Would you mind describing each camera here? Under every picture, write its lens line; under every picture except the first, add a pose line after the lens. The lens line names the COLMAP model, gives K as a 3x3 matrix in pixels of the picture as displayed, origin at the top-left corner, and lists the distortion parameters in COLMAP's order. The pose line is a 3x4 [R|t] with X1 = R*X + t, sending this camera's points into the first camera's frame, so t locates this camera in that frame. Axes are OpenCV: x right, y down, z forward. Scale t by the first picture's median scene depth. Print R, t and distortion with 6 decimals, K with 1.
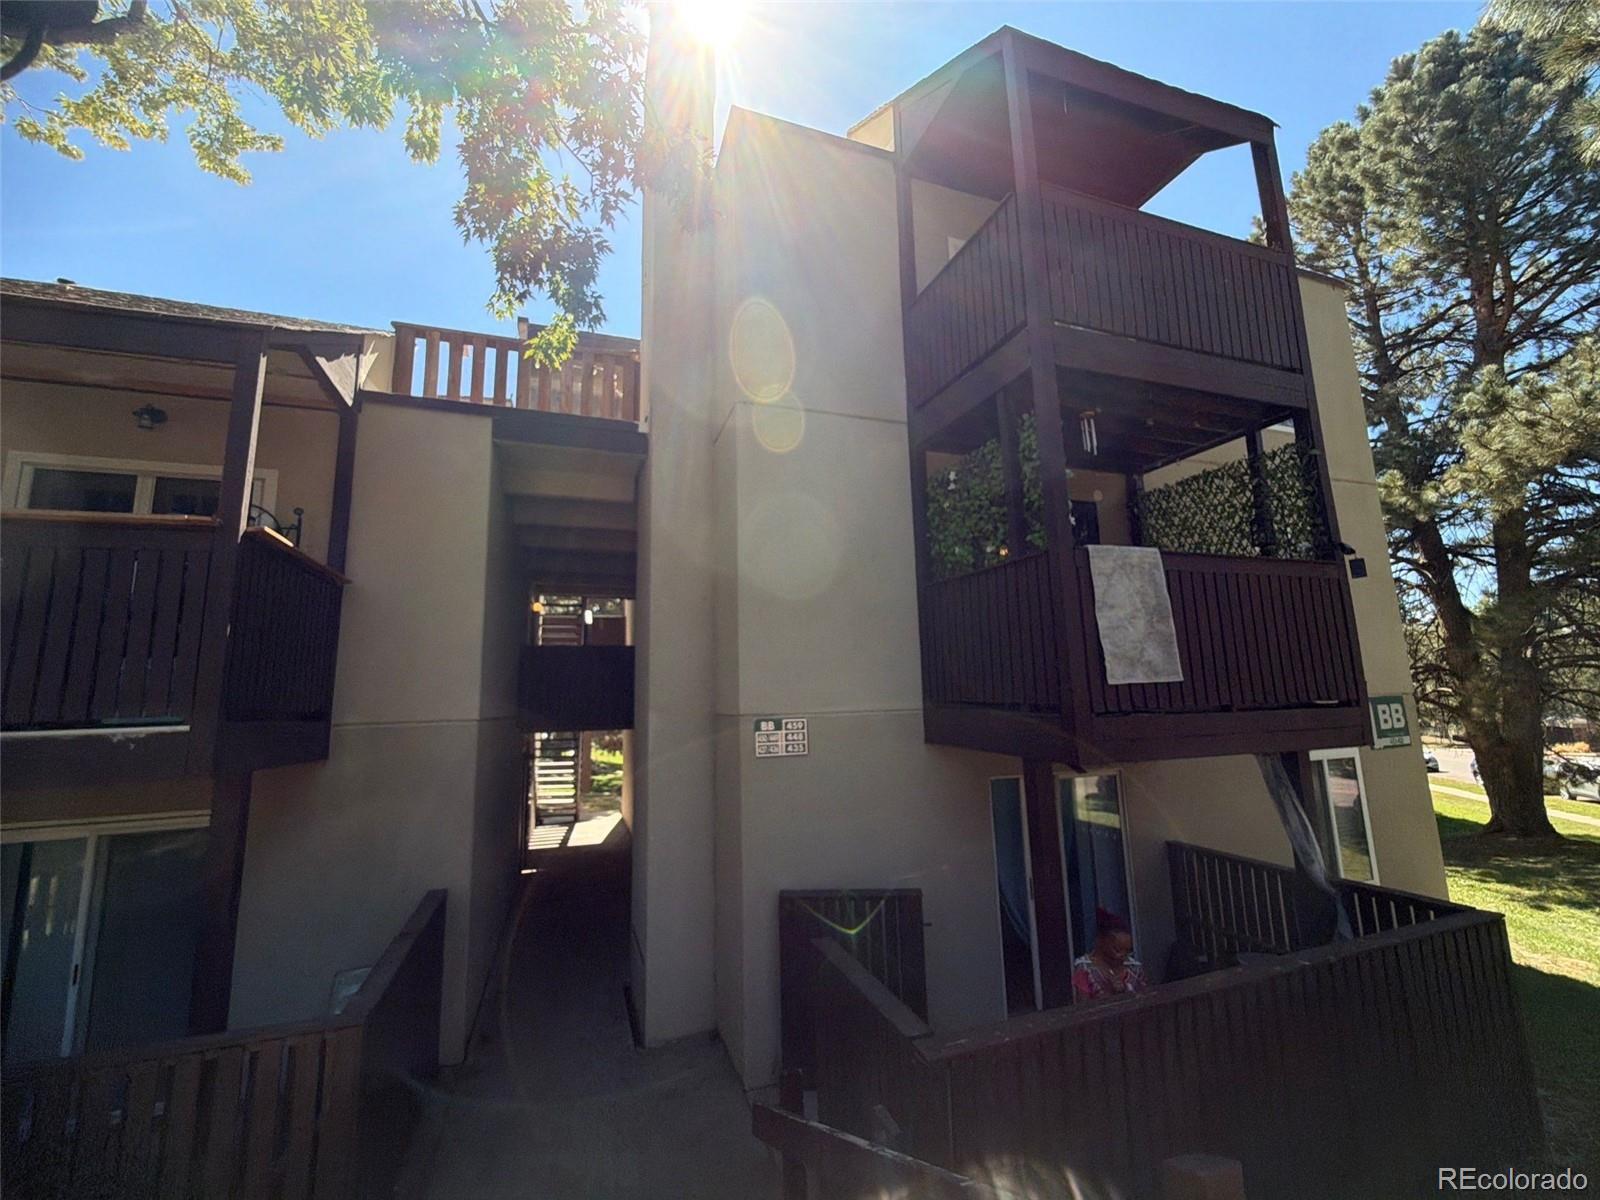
lens RADIAL K [[637.8, 0, 800.0], [0, 637.8, 600.0], [0, 0, 1]] dist [-0.000700, -0.000482]
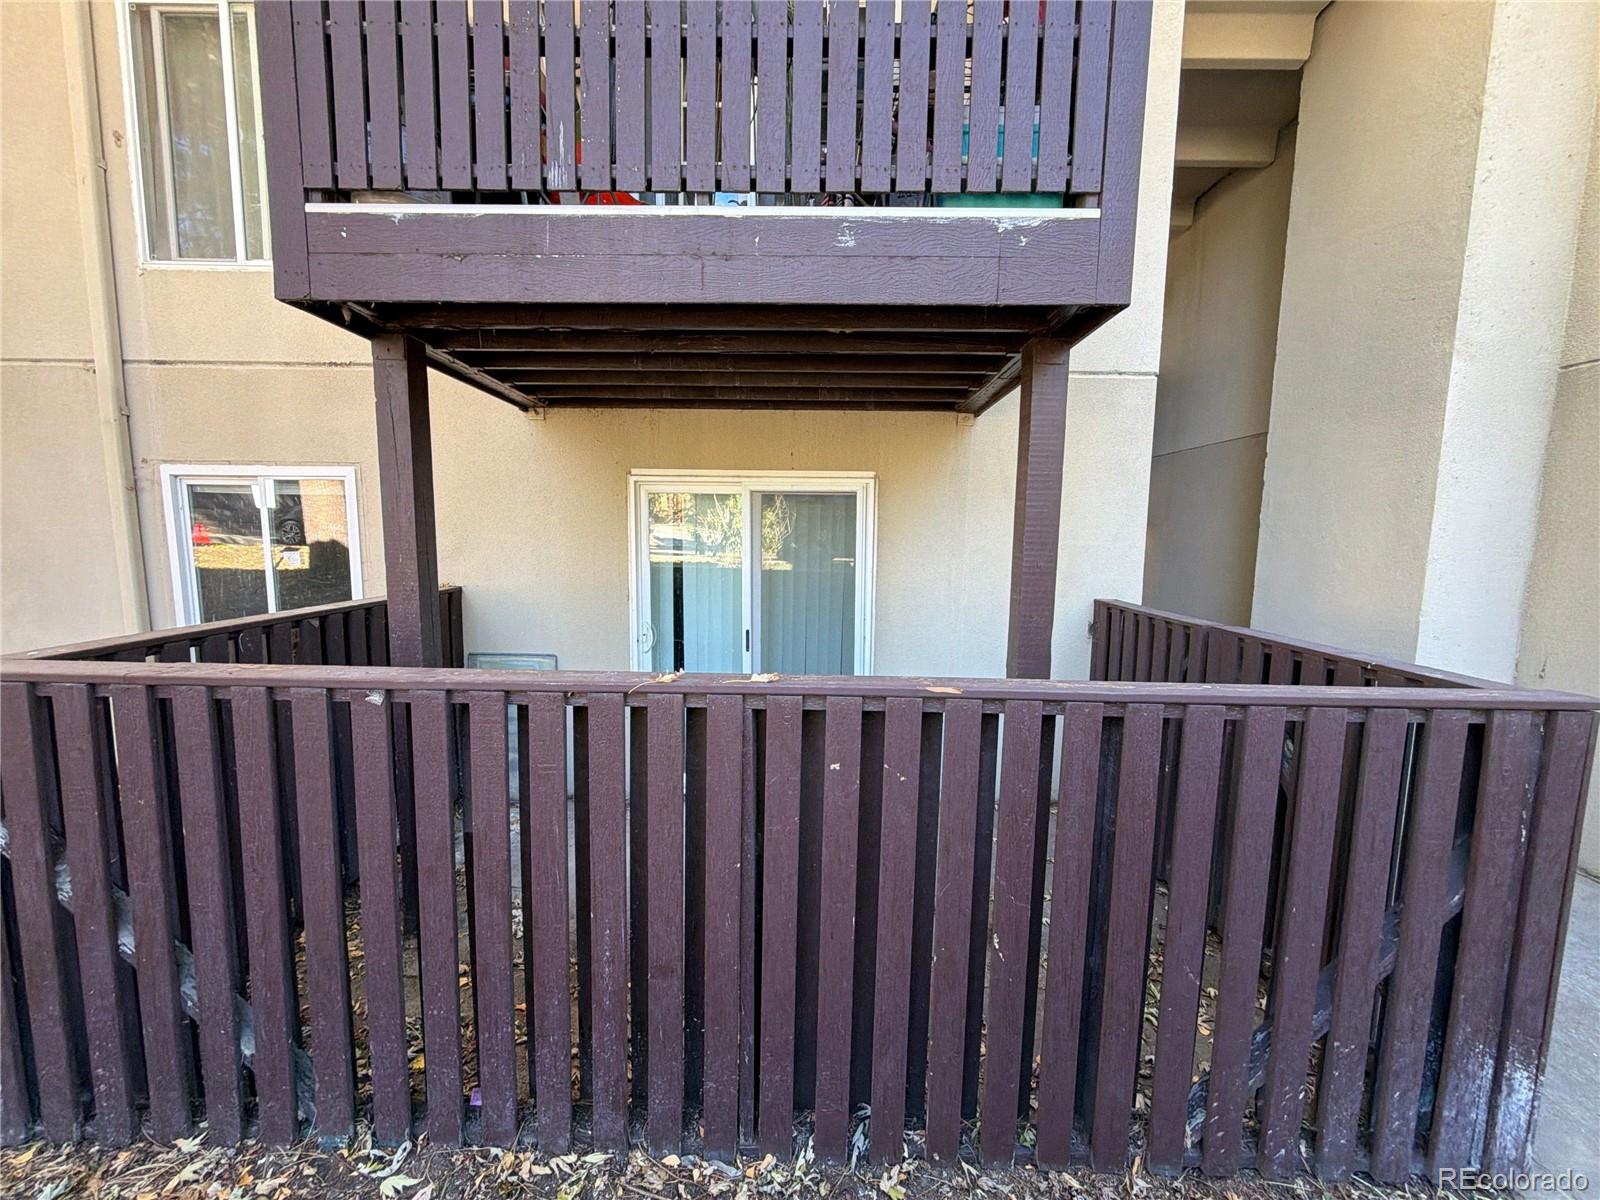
lens RADIAL K [[637.8, 0, 800.0], [0, 637.8, 600.0], [0, 0, 1]] dist [-0.000700, -0.000482]
pose [[0.936903, 0.080797, -0.340125, -0.614617], [0.011613, 0.965195, 0.261272, 0.239916], [0.349397, -0.248736, 0.903356, 0.182941]]
